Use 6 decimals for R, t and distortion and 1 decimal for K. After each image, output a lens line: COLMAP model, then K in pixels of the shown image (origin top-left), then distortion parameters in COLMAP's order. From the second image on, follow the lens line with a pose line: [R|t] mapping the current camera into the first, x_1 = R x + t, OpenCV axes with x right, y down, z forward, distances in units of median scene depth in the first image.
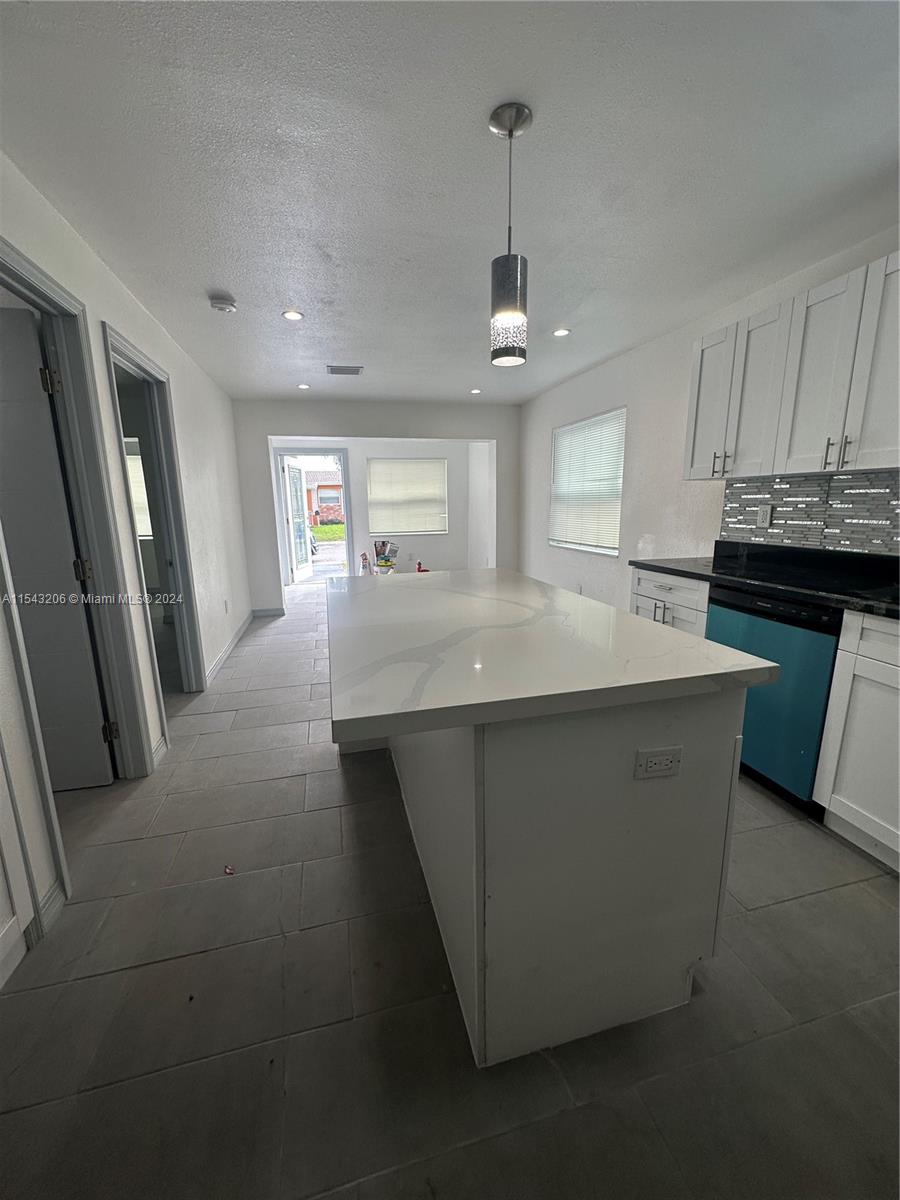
lens RADIAL K [[478.3, 0, 453.5], [0, 478.3, 607.5], [0, 0, 1]] dist [-0.003855, 0.000789]
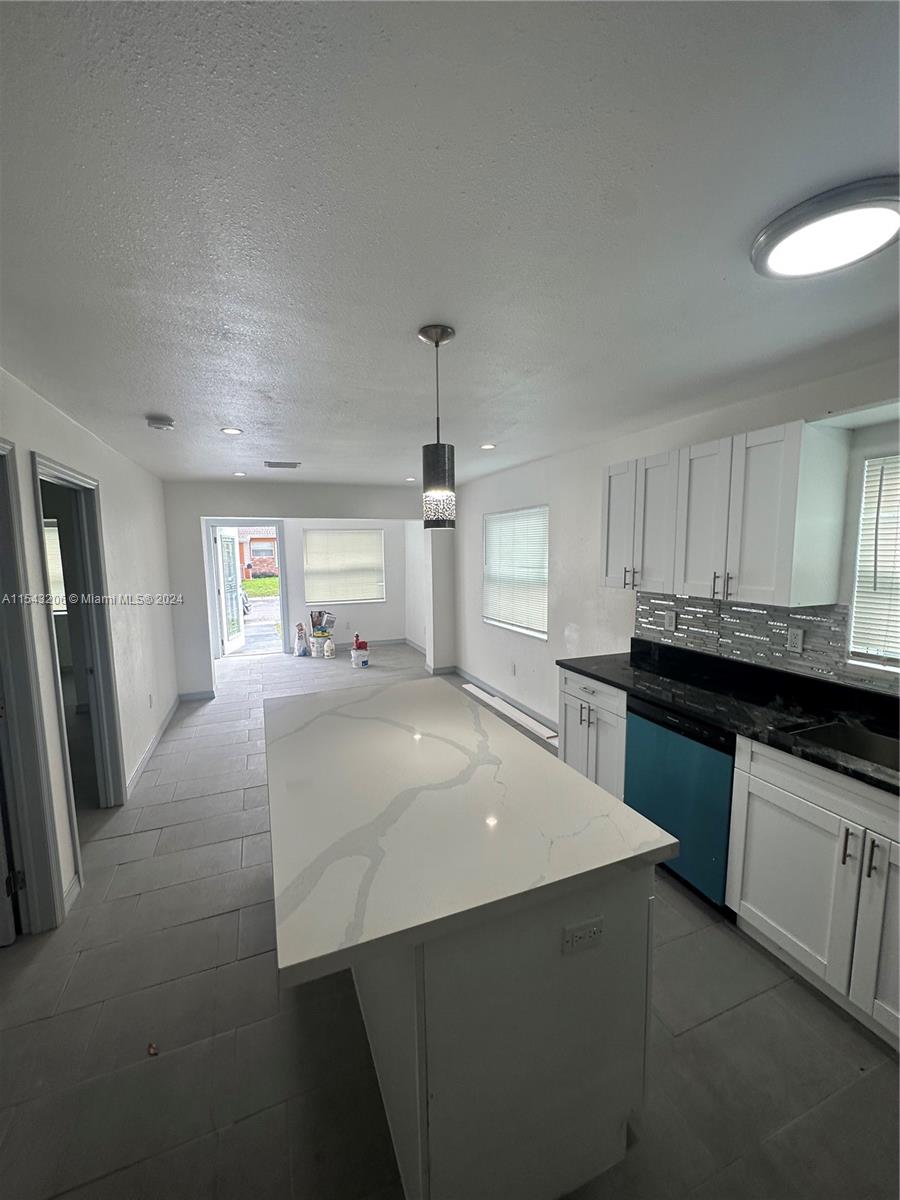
lens RADIAL K [[478.3, 0, 453.2], [0, 478.3, 603.0], [0, 0, 1]] dist [-0.003855, 0.000789]
pose [[0.991620, -0.012940, 0.128541, 0.000918], [0.025154, 0.995268, -0.093852, -0.146307], [-0.126719, 0.096299, 0.987253, -0.050557]]
